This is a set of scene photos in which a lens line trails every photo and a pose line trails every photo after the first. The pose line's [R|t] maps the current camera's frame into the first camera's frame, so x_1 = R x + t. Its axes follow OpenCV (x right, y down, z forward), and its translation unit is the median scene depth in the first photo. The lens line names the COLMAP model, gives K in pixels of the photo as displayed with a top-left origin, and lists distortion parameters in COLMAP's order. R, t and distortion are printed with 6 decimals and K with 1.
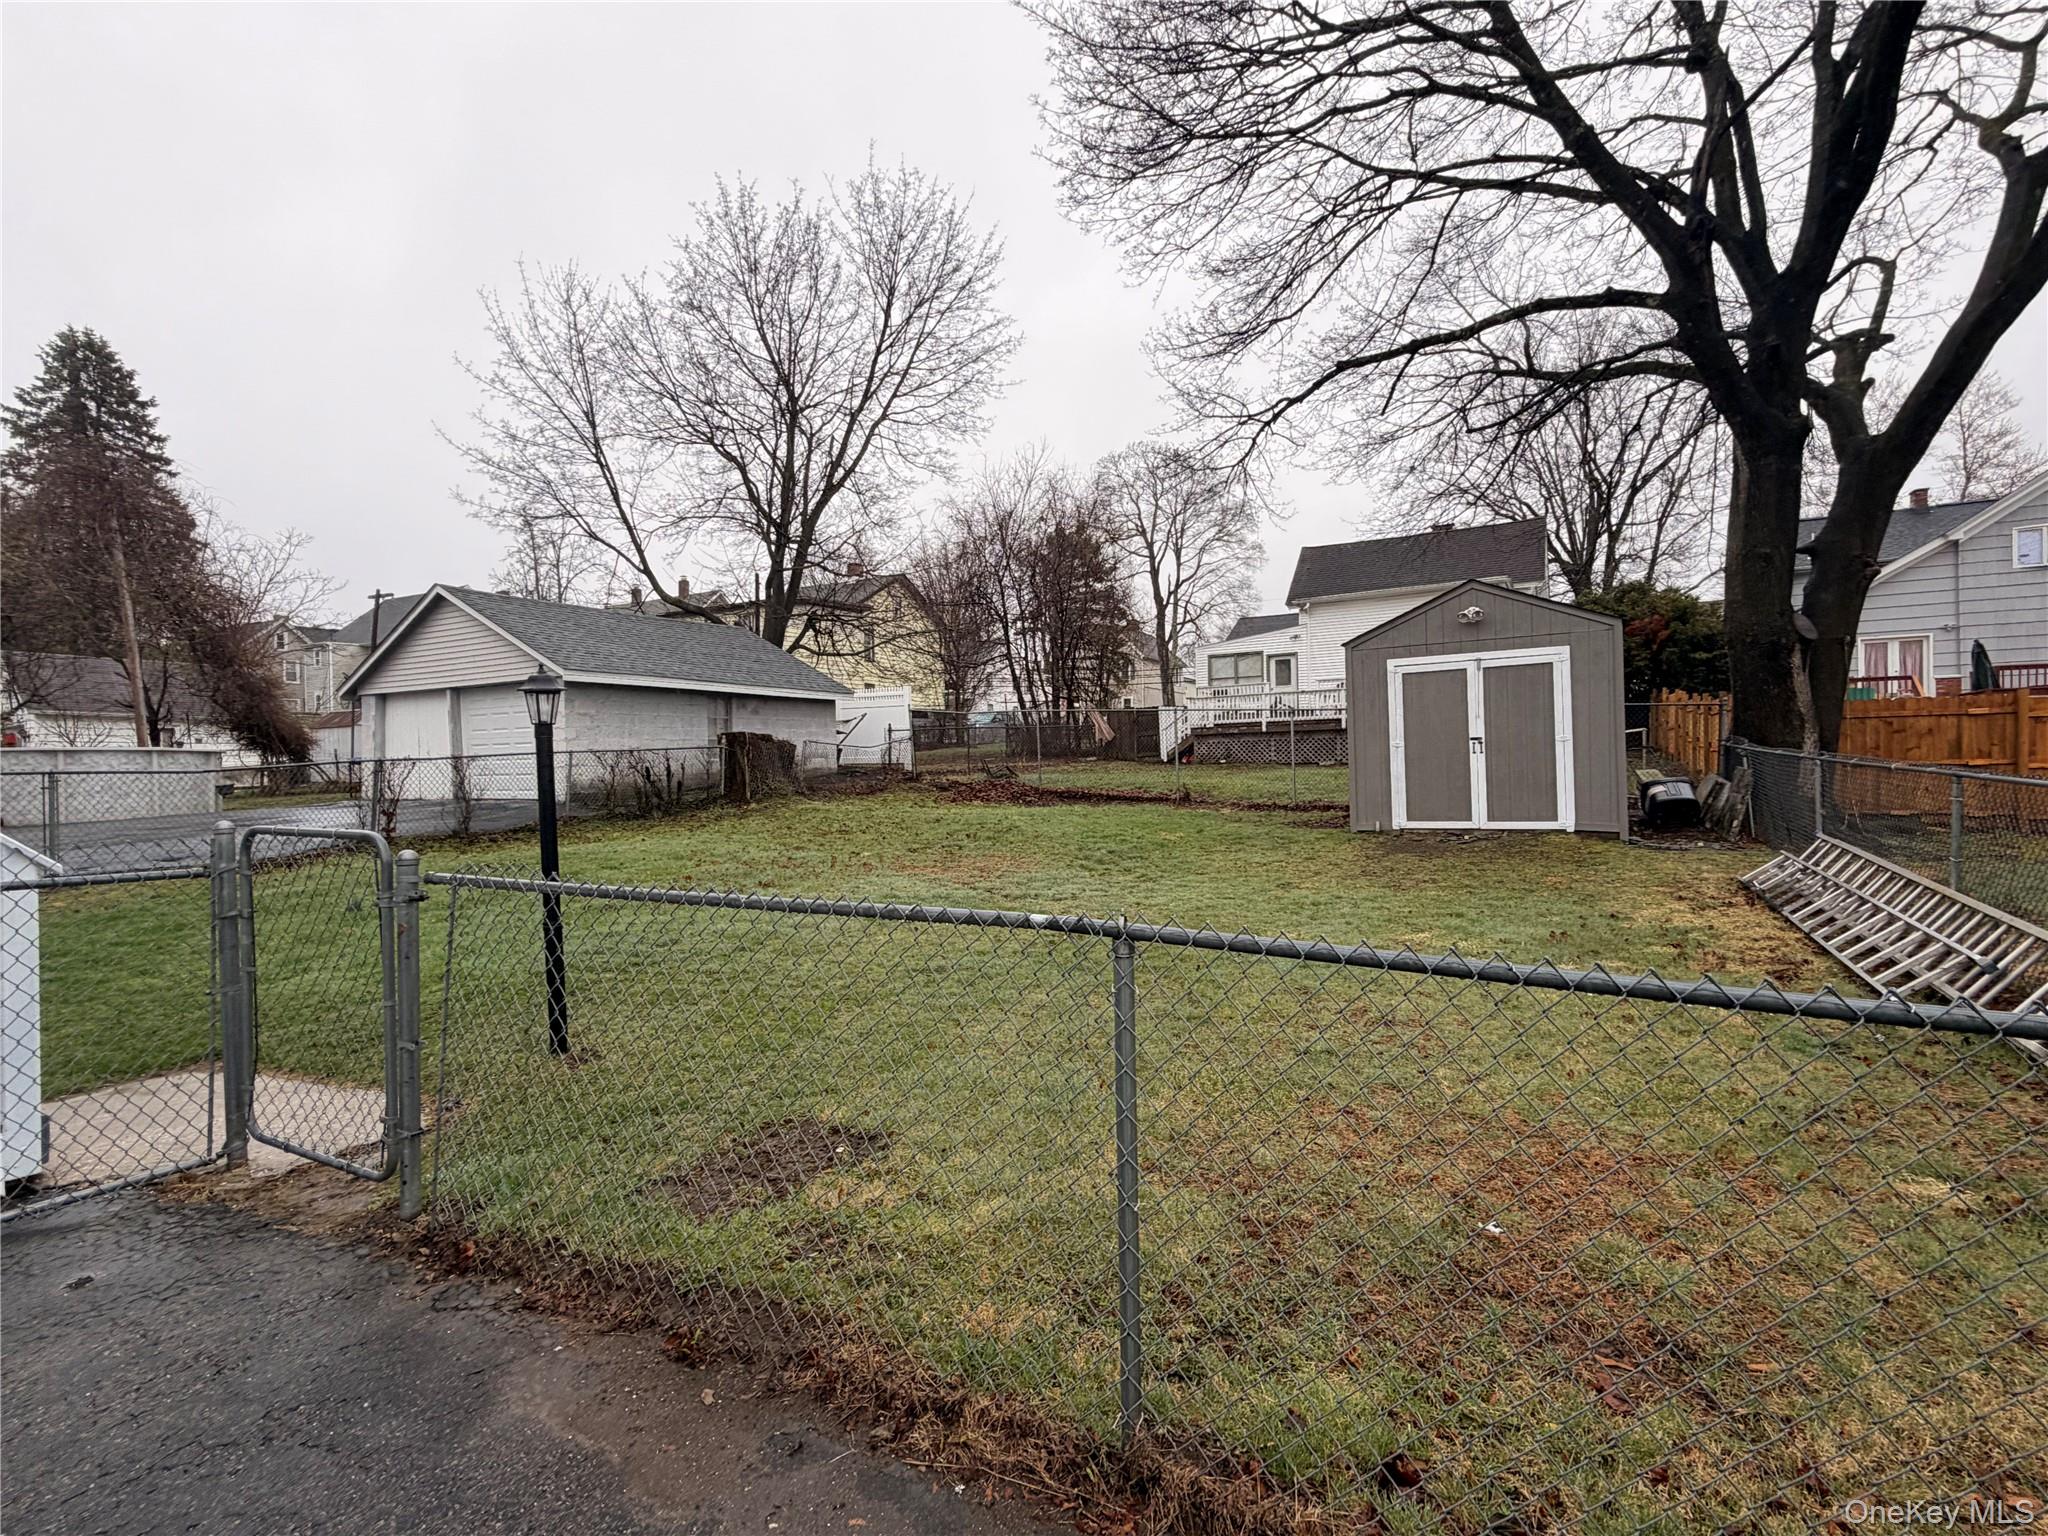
lens RADIAL K [[955.4, 0, 1024.0], [0, 955.4, 768.0], [0, 0, 1]] dist [-0.002472, -0.000310]
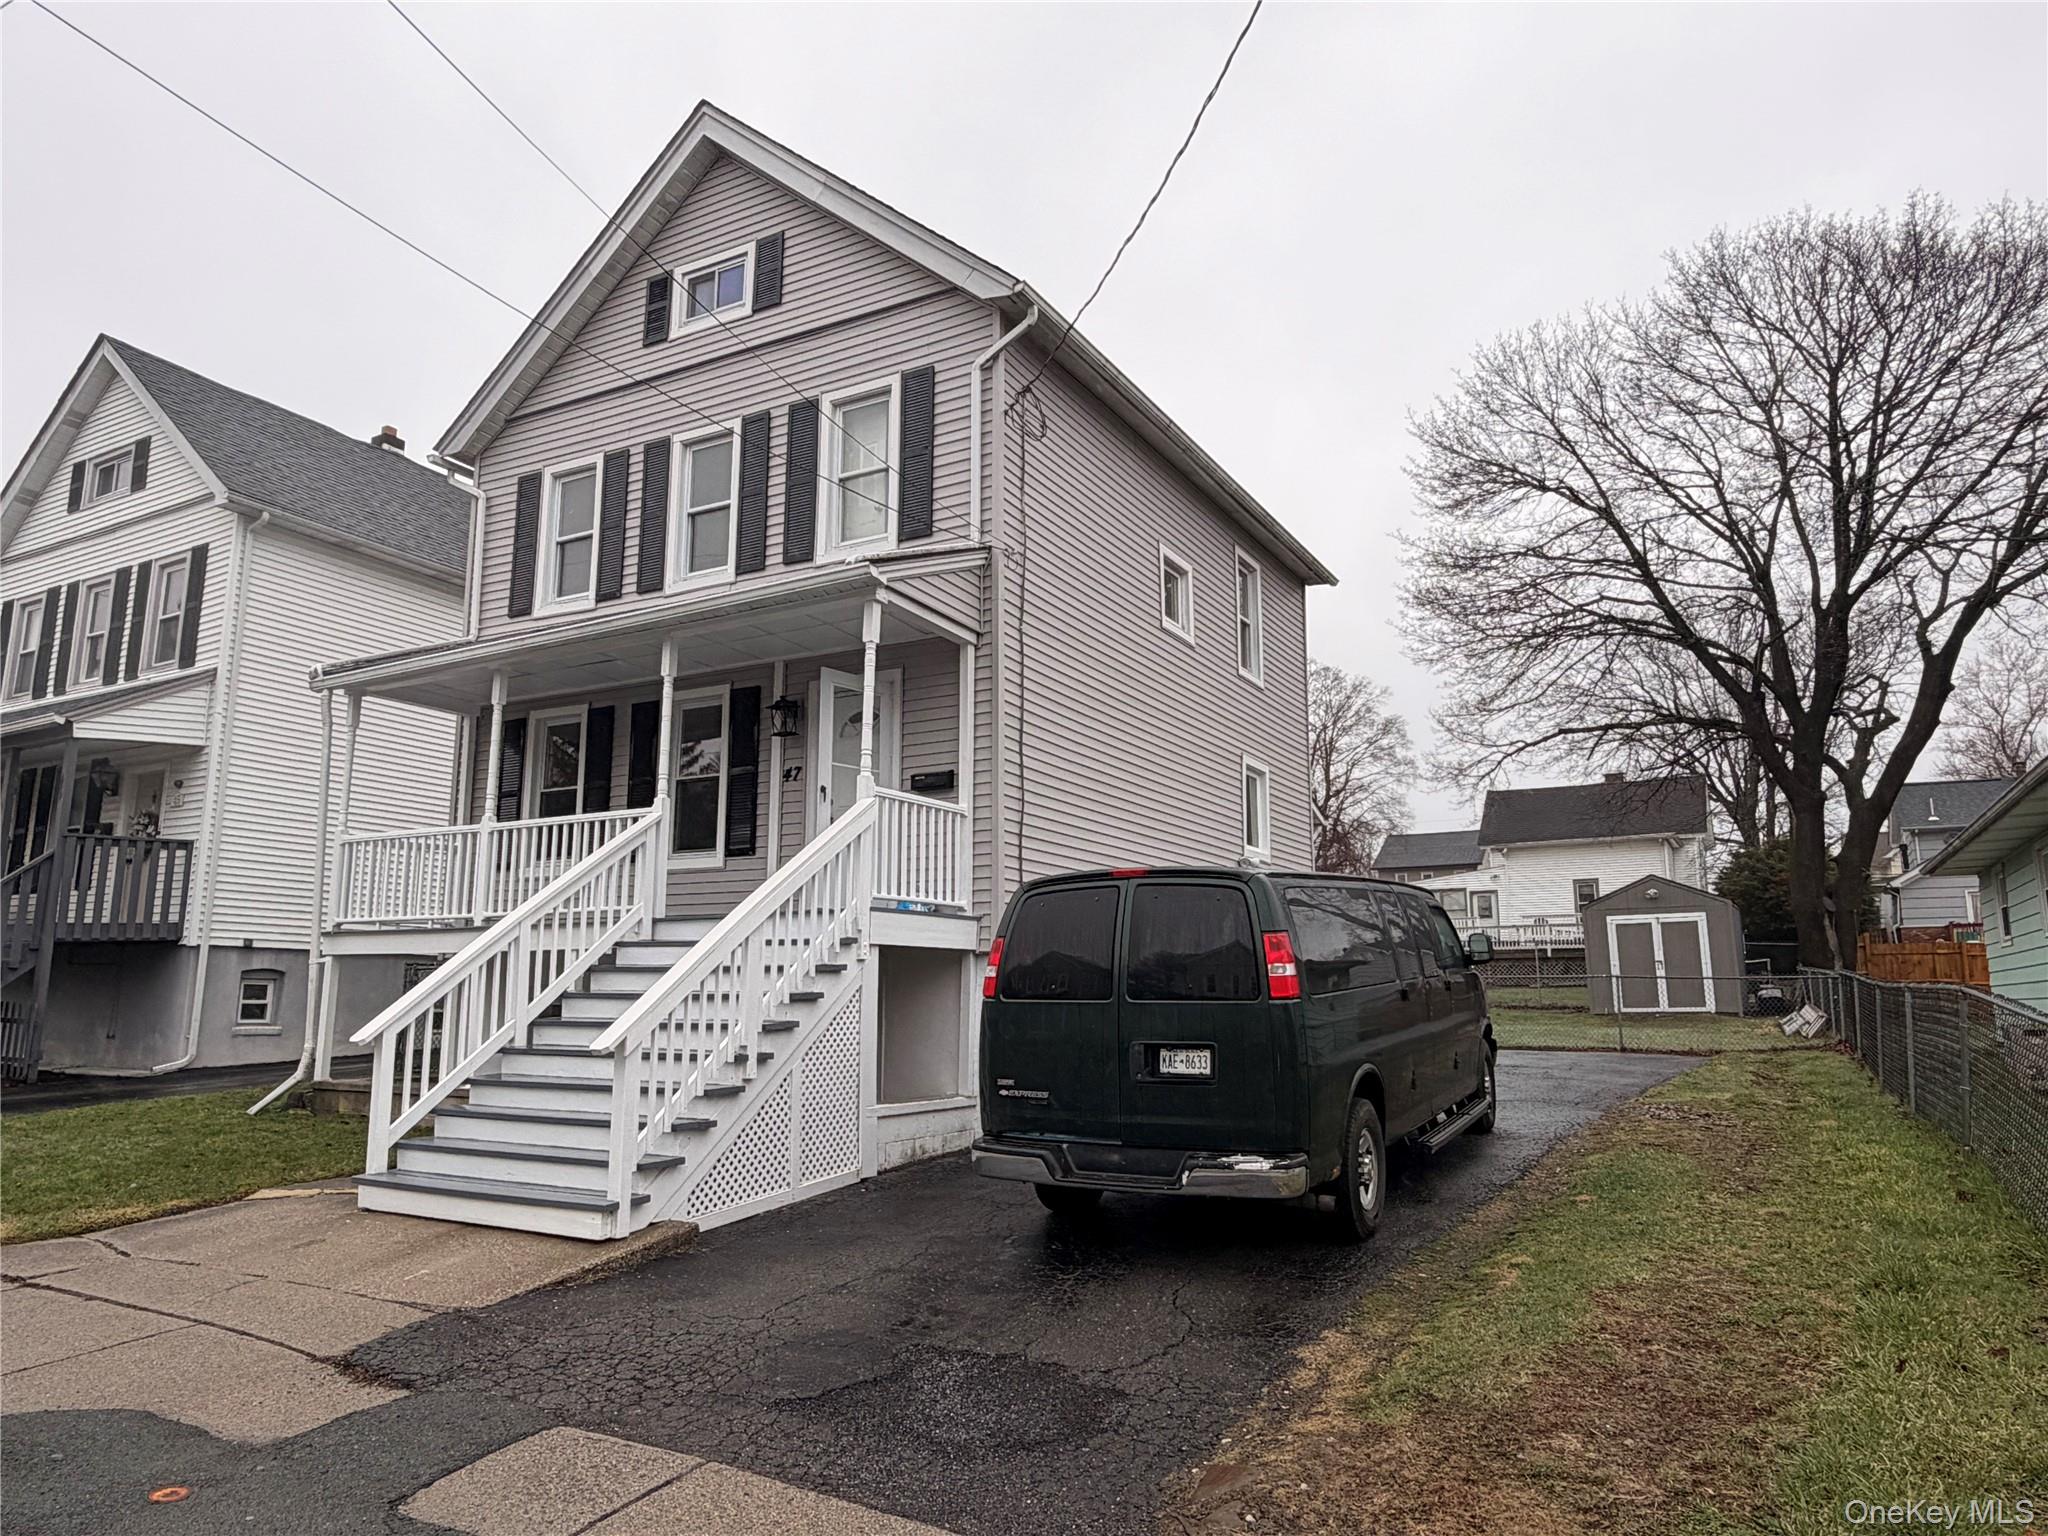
lens RADIAL K [[1331.6, 0, 1024.0], [0, 1331.6, 768.0], [0, 0, 1]] dist [-0.007486, -0.002015]
pose [[0.999801, 0.019940, 0.000261, -0.584133], [-0.019570, 0.983578, -0.179419, 0.066262], [-0.003834, 0.179378, 0.983773, -1.217551]]
